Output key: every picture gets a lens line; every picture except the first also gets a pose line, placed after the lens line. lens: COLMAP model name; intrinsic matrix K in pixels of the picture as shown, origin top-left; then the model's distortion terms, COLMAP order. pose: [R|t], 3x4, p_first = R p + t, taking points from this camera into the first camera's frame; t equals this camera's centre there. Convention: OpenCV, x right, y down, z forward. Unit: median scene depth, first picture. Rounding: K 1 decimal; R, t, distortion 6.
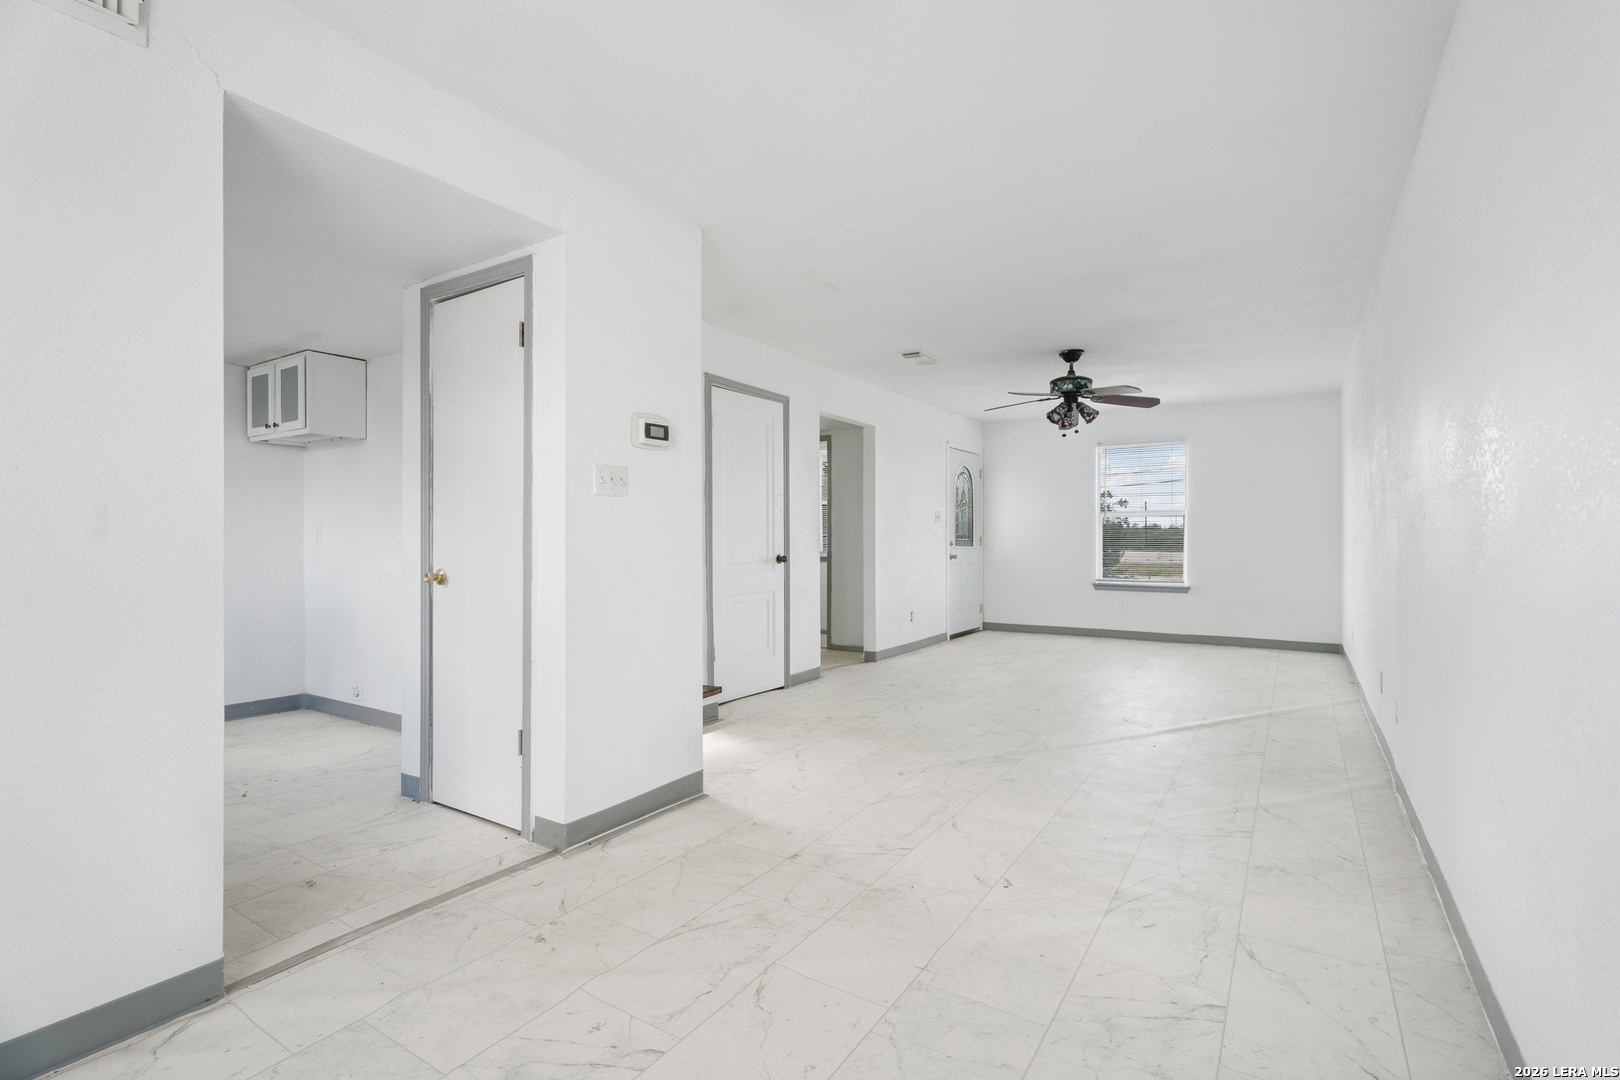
lens RADIAL K [[725.8, 0, 851.5], [0, 725.8, 546.4], [0, 0, 1]] dist [0.012865, -0.000821]
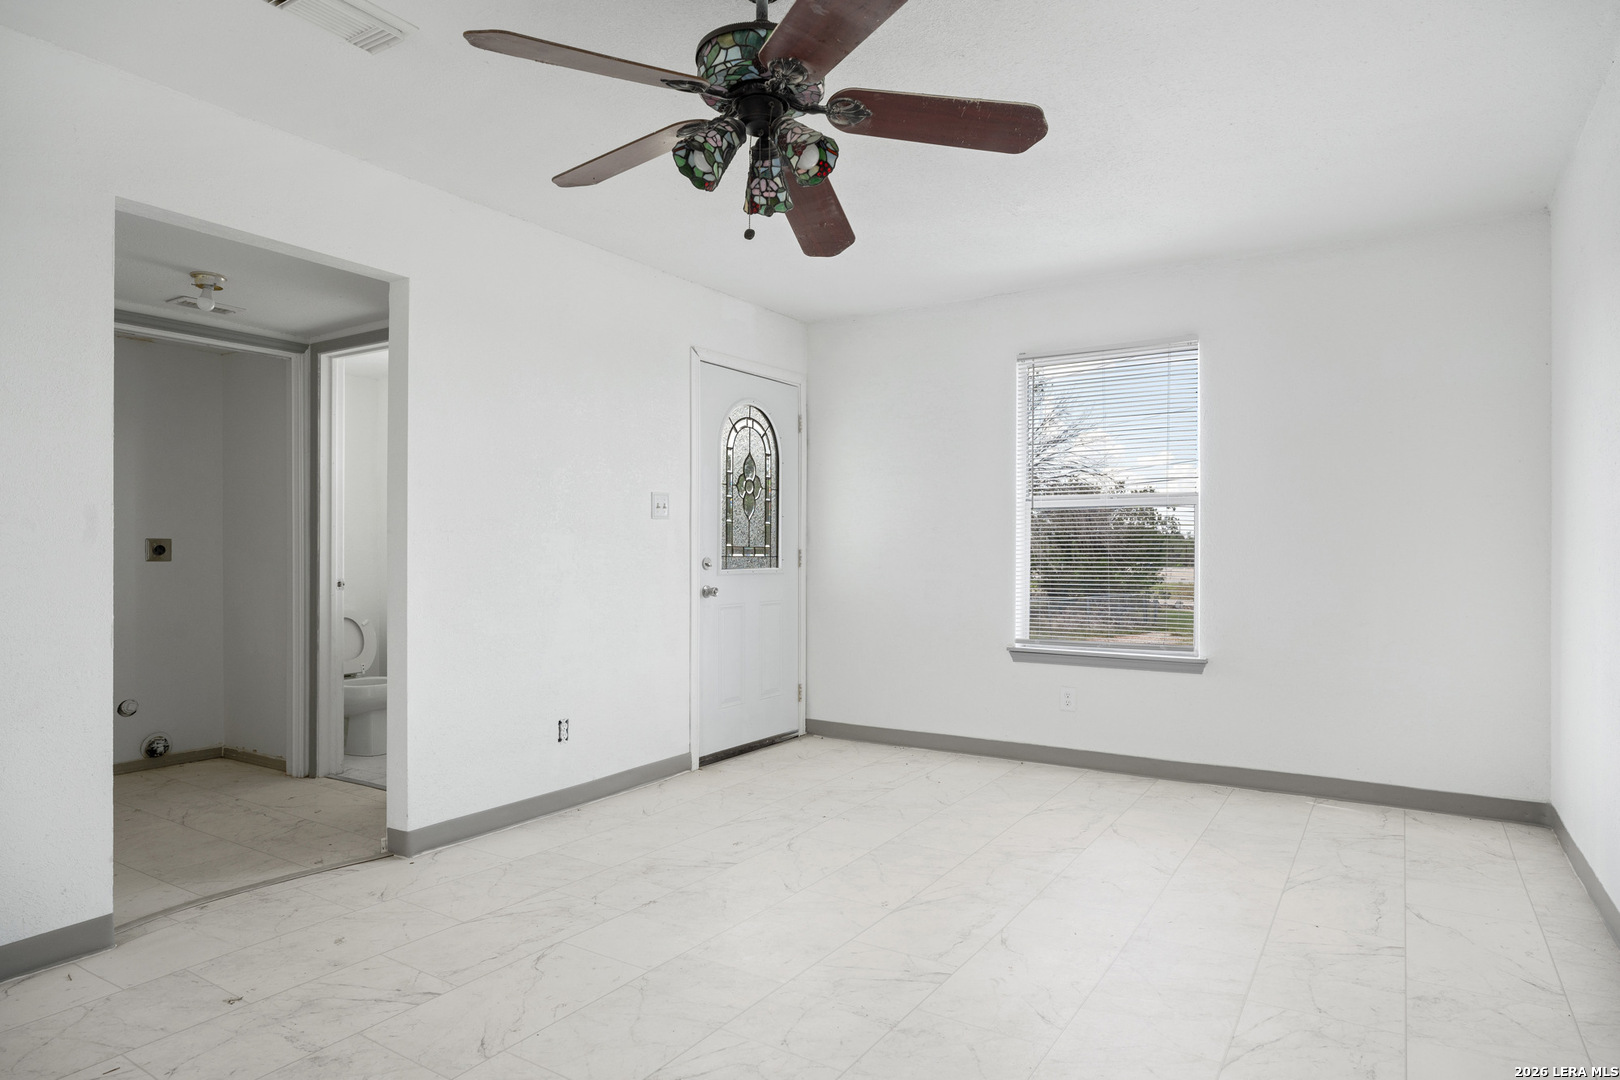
lens RADIAL K [[912.4, 0, 821.1], [0, 912.4, 561.7], [0, 0, 1]] dist [-0.008601, 0.001836]
pose [[0.999763, 0.002203, -0.021646, 0.234967], [-0.002210, 0.999998, -0.000297, -0.005660], [0.021645, 0.000345, 0.999766, 0.422201]]
